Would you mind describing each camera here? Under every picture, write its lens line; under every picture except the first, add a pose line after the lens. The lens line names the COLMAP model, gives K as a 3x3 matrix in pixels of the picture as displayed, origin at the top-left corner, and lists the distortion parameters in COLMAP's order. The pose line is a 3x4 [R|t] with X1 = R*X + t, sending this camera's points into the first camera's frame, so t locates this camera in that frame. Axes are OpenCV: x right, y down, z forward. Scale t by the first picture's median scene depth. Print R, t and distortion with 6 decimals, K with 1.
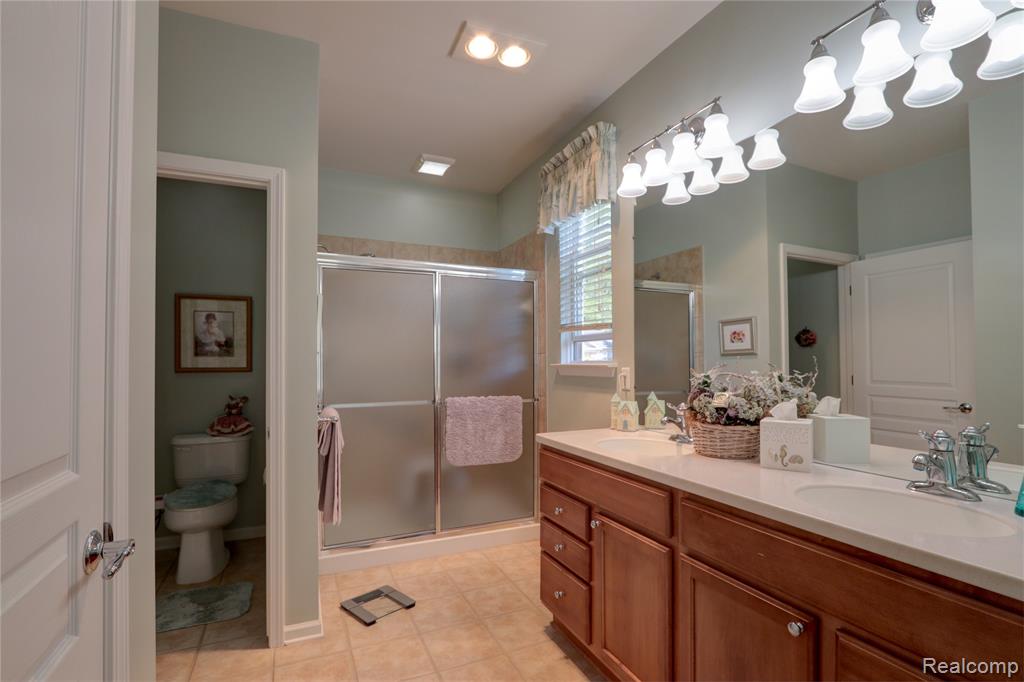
lens RADIAL K [[480.9, 0, 515.5], [0, 480.9, 356.4], [0, 0, 1]] dist [-0.018010, 0.003520]
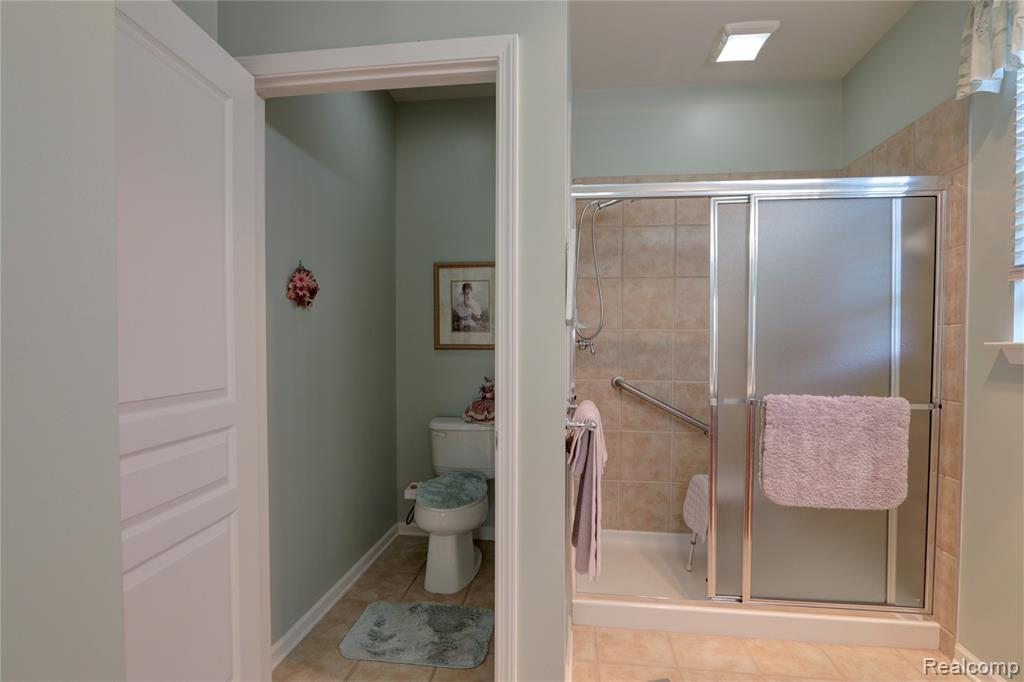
lens RADIAL K [[480.9, 0, 515.5], [0, 480.9, 356.4], [0, 0, 1]] dist [-0.018010, 0.003520]
pose [[0.850203, 0.020234, -0.526066, -0.093068], [0.000382, 0.999237, 0.039051, 0.011226], [0.526454, -0.033402, 0.849547, 0.294912]]
